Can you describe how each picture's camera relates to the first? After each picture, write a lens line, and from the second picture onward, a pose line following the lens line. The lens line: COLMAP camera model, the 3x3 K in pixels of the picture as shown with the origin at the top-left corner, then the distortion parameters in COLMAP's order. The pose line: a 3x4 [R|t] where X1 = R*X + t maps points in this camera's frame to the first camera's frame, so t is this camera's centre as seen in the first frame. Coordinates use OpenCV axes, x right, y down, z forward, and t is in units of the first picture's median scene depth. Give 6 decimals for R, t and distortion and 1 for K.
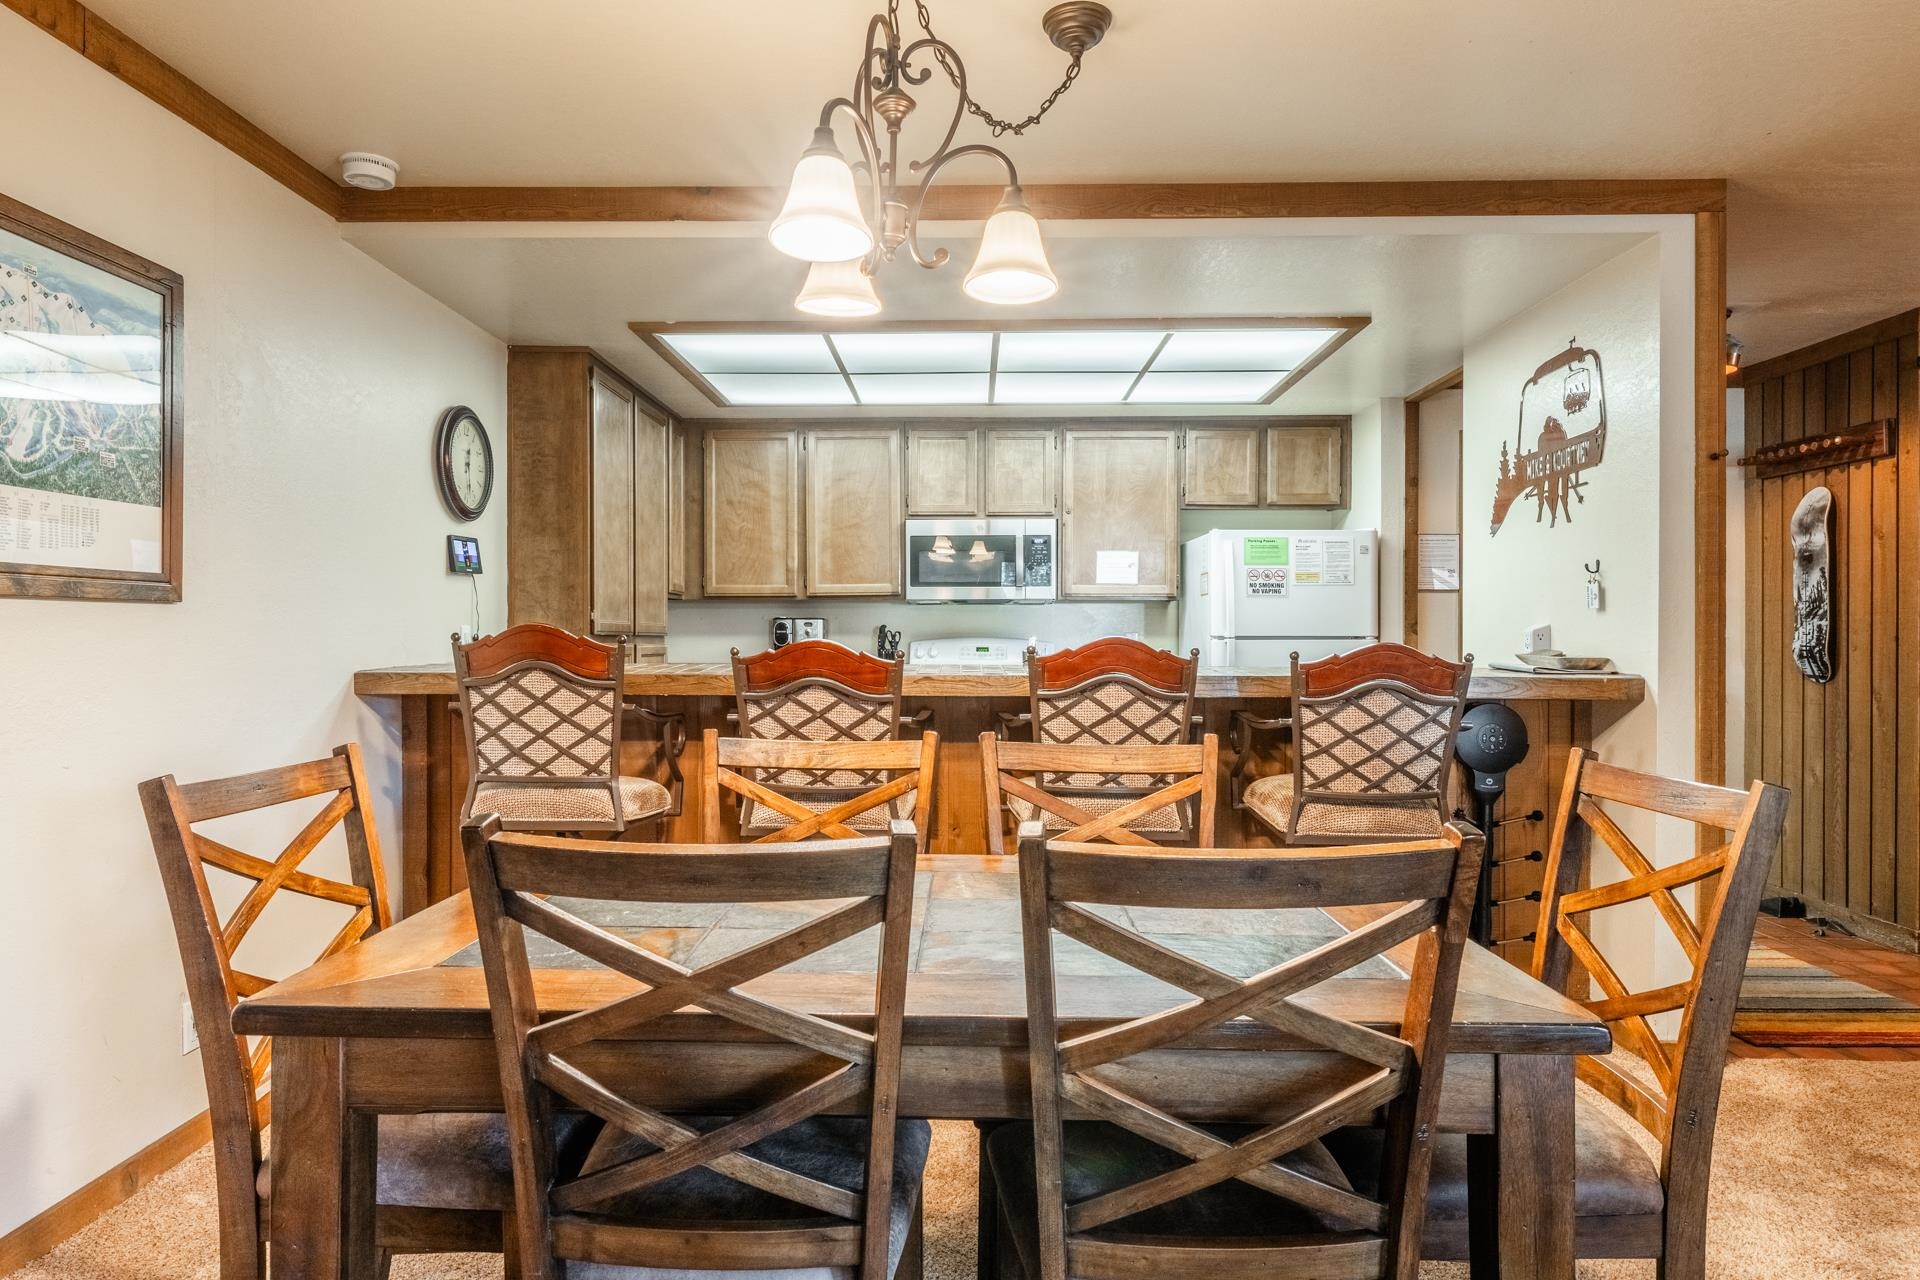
lens RADIAL K [[1137.8, 0, 934.7], [0, 1137.8, 637.7], [0, 0, 1]] dist [-0.001259, -0.000293]
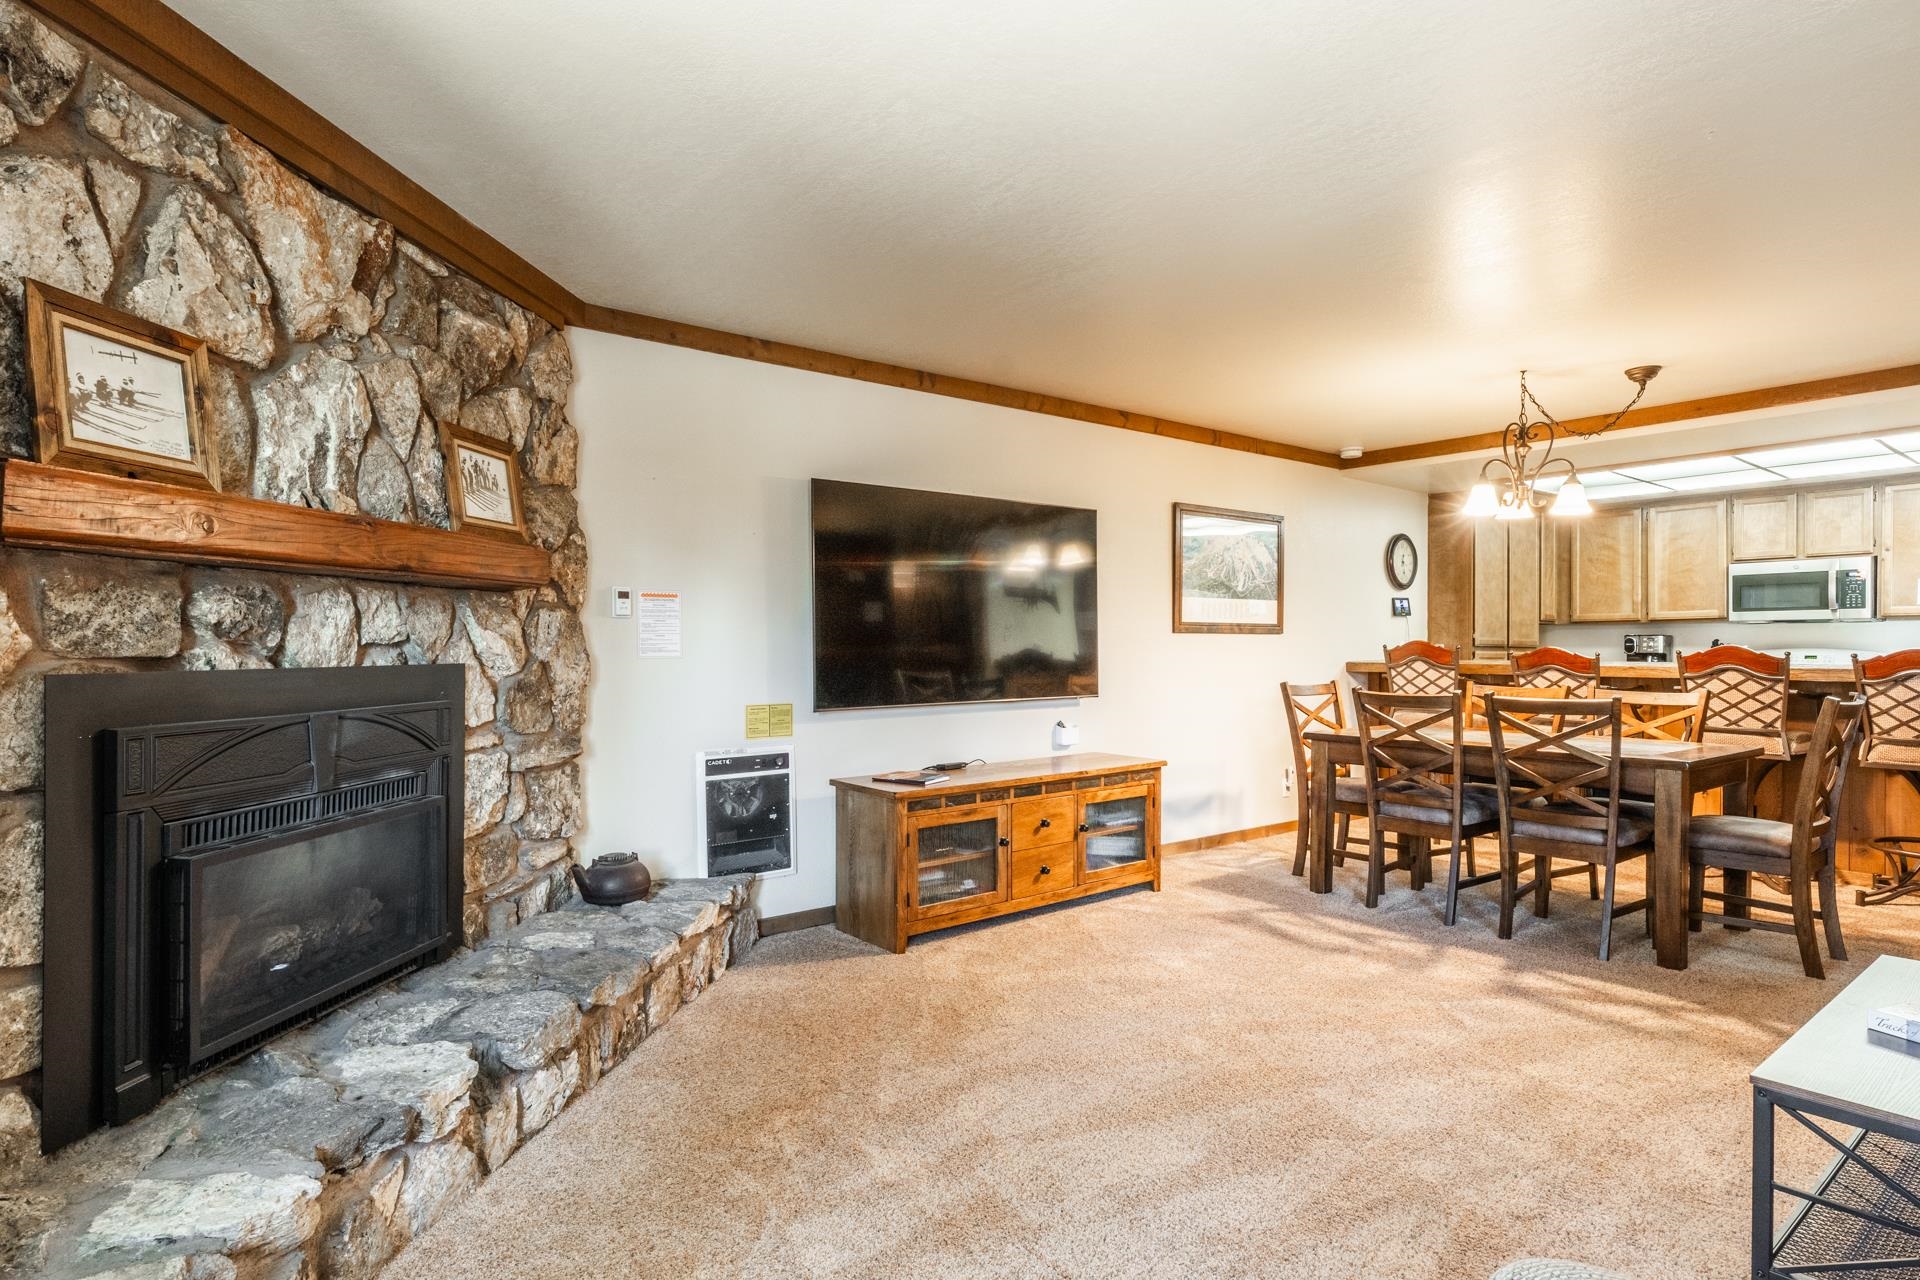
lens RADIAL K [[982.8, 0, 955.8], [0, 982.8, 654.6], [0, 0, 1]] dist [-0.002037, -0.001390]
pose [[0.636447, 0.003537, -0.771312, 0.392423], [-0.002046, 0.999994, 0.002898, 0.008328], [0.771318, -0.000267, 0.636450, -0.660364]]
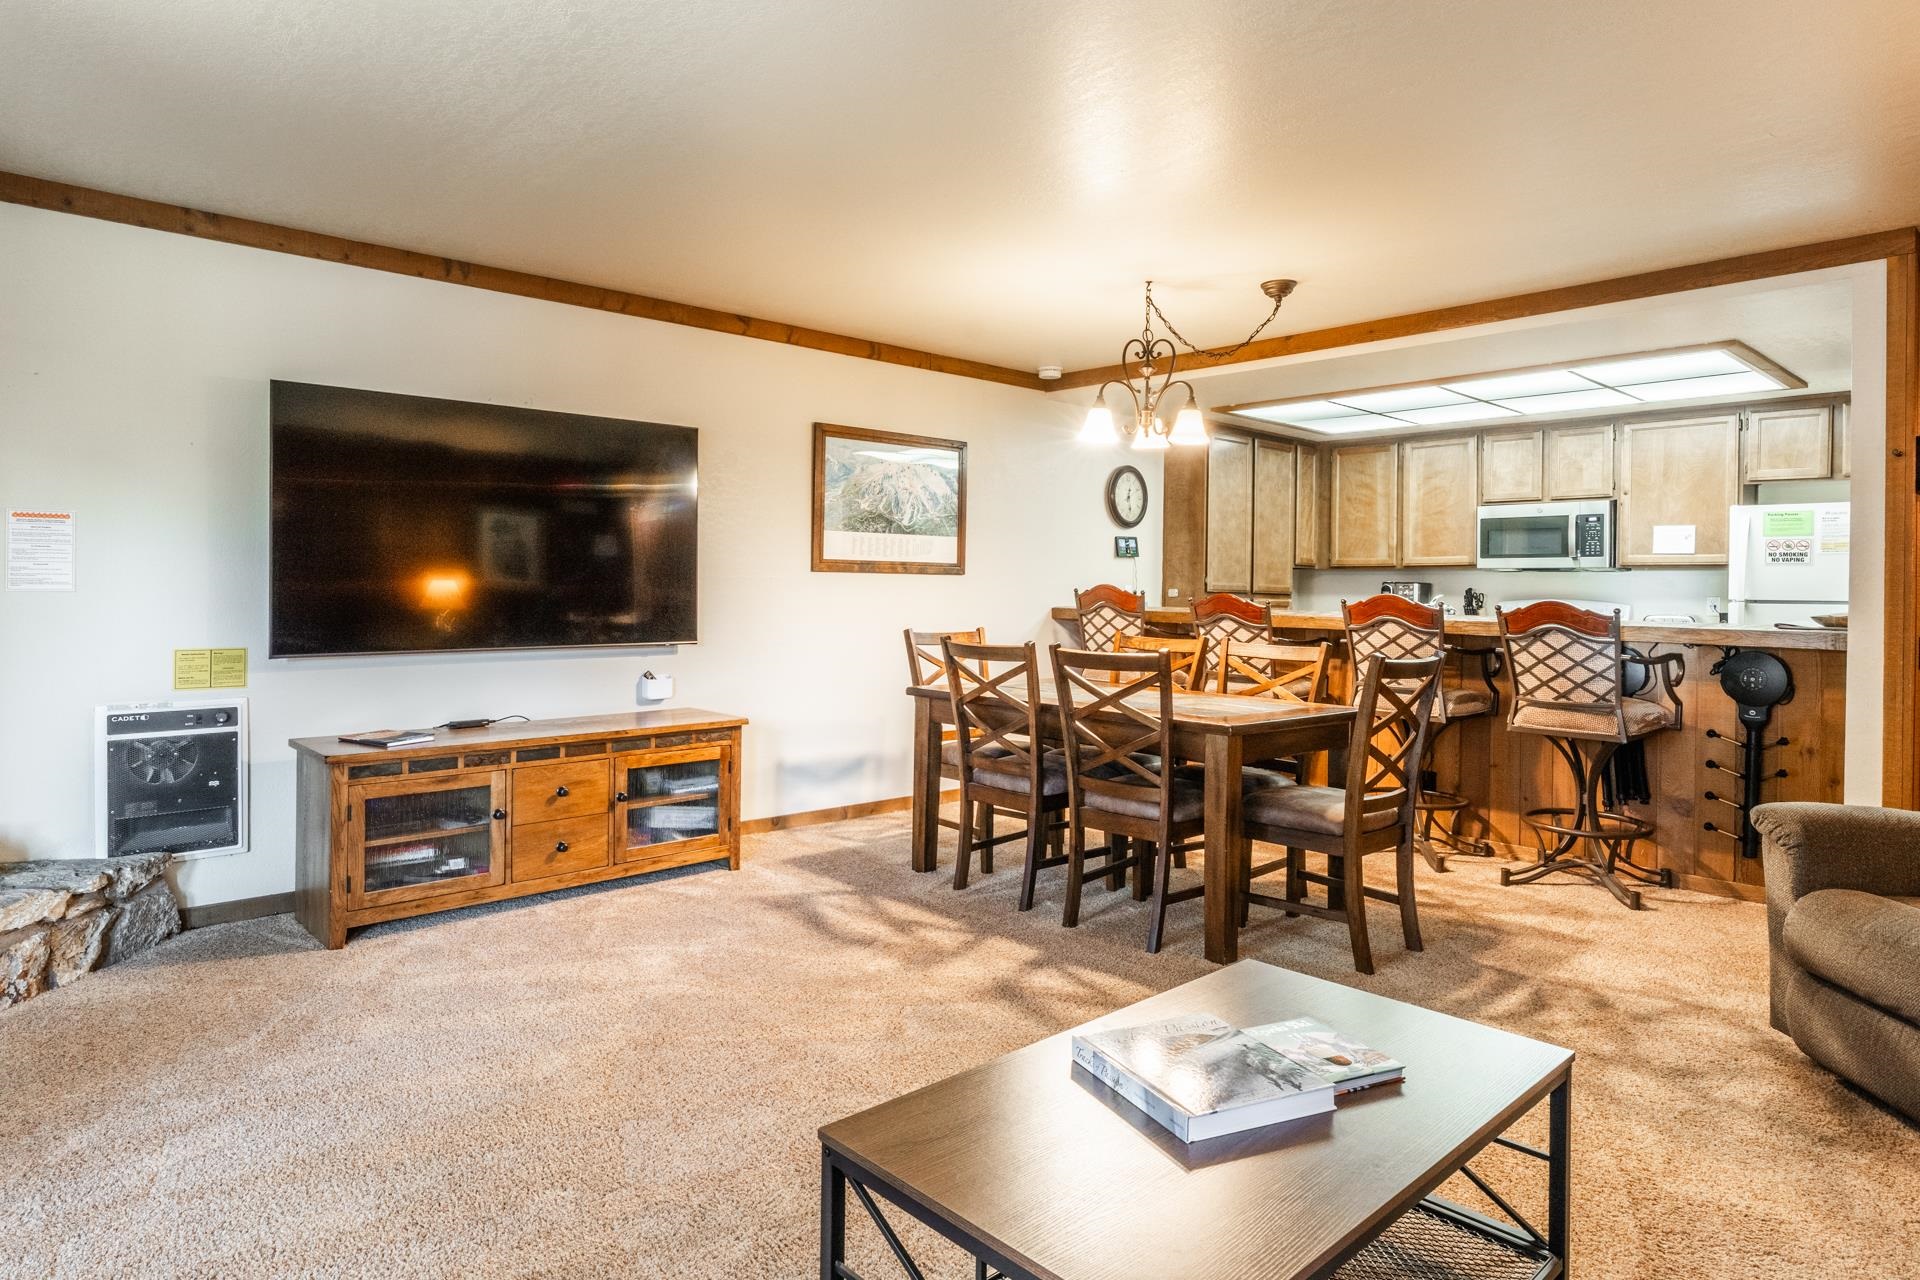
lens RADIAL K [[1080.9, 0, 910.4], [0, 1080.9, 585.7], [0, 0, 1]] dist [-0.003655, -0.001722]
pose [[0.685090, 0.006748, -0.728427, 0.554347], [-0.016099, 0.999853, -0.005879, 0.005007], [0.728281, 0.015755, 0.685098, -0.397039]]
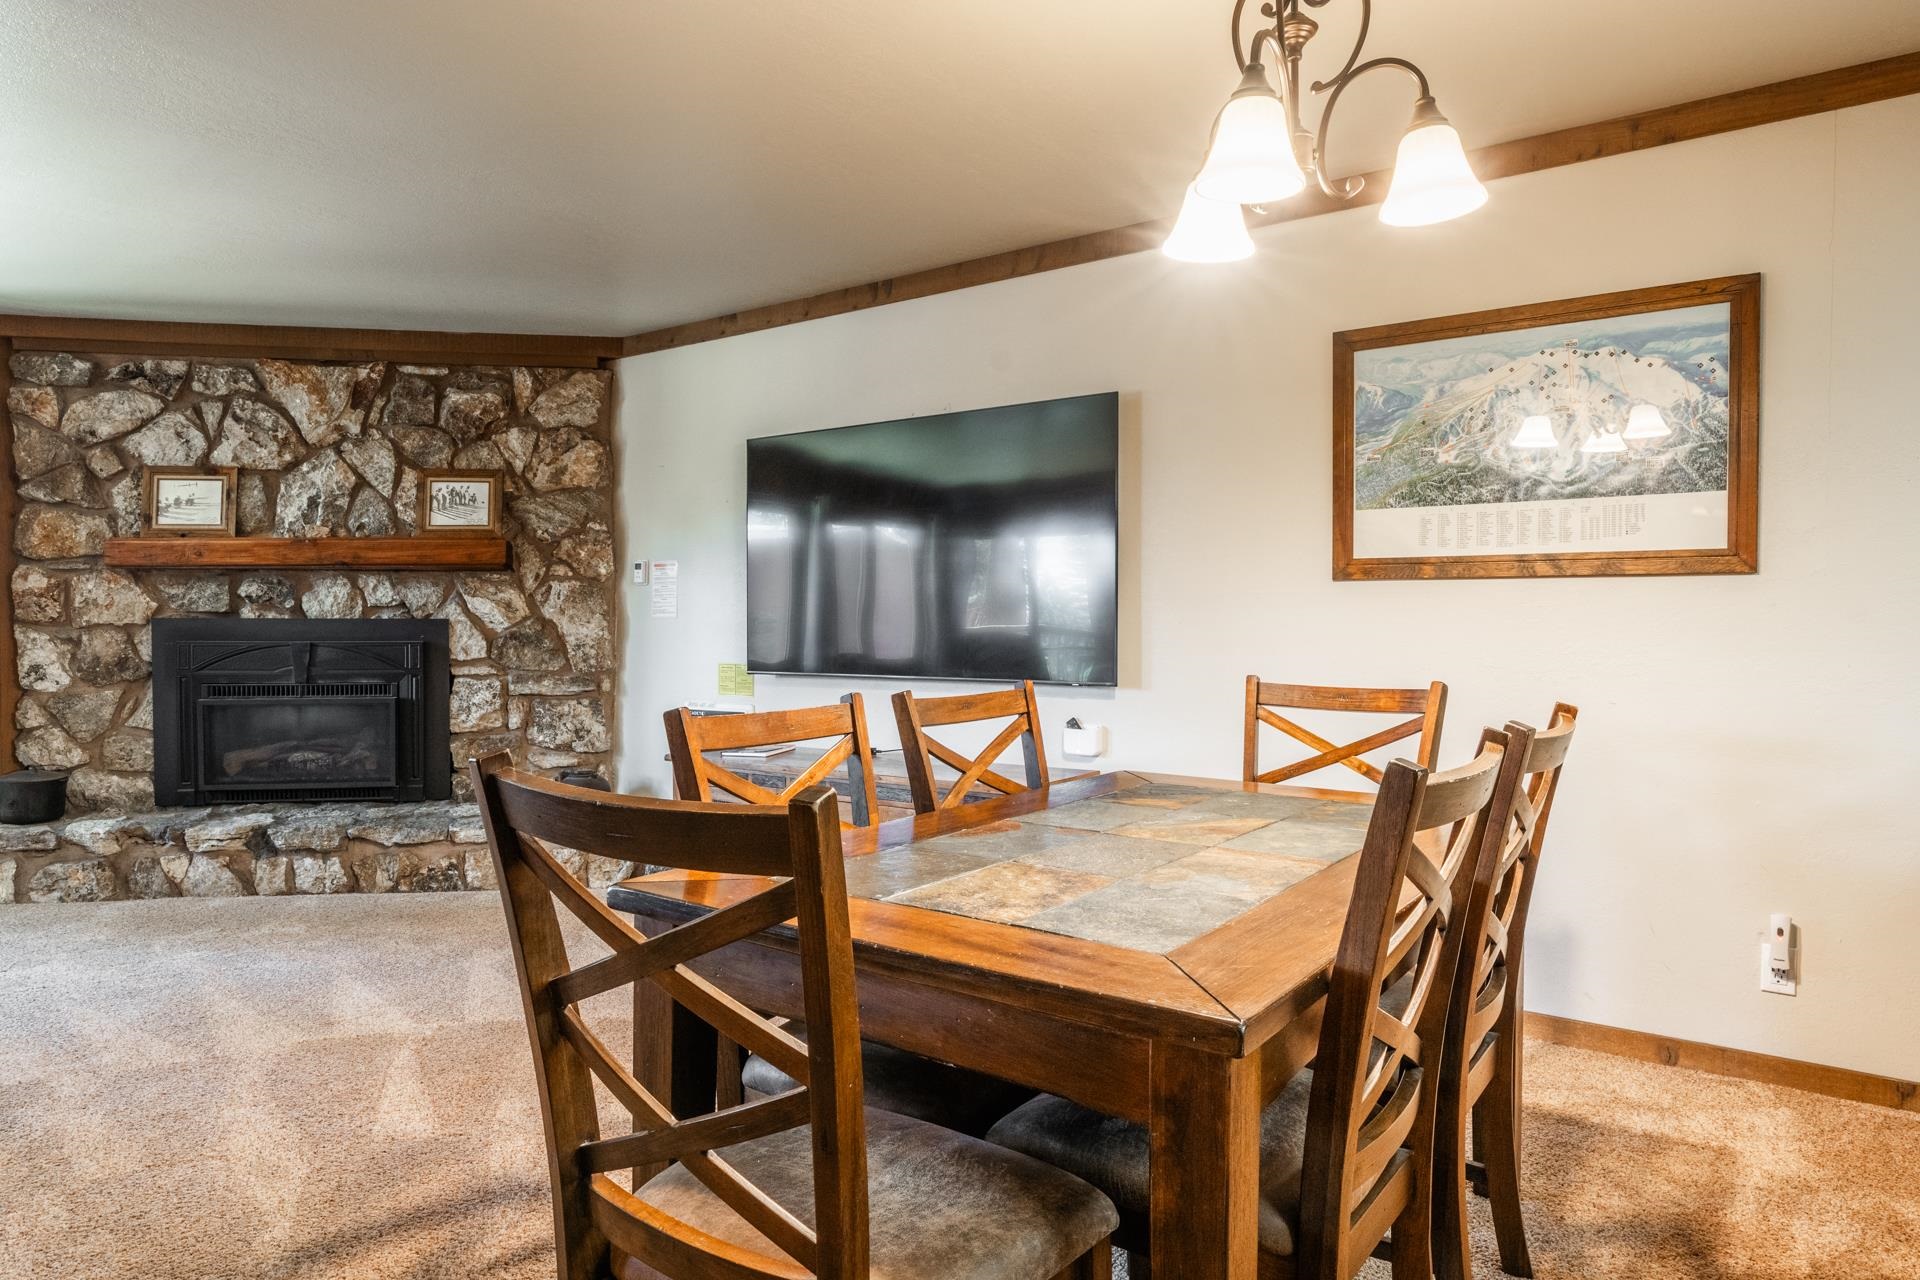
lens RADIAL K [[1180.3, 0, 960.0], [0, 1180.3, 640.0], [0, 0, 1]] dist [-0.003627, -0.000374]
pose [[-0.554507, 0.012153, -0.832091, 0.406154], [-0.008219, 0.999765, 0.020079, 0.009731], [0.832139, 0.017973, -0.554276, 0.572195]]
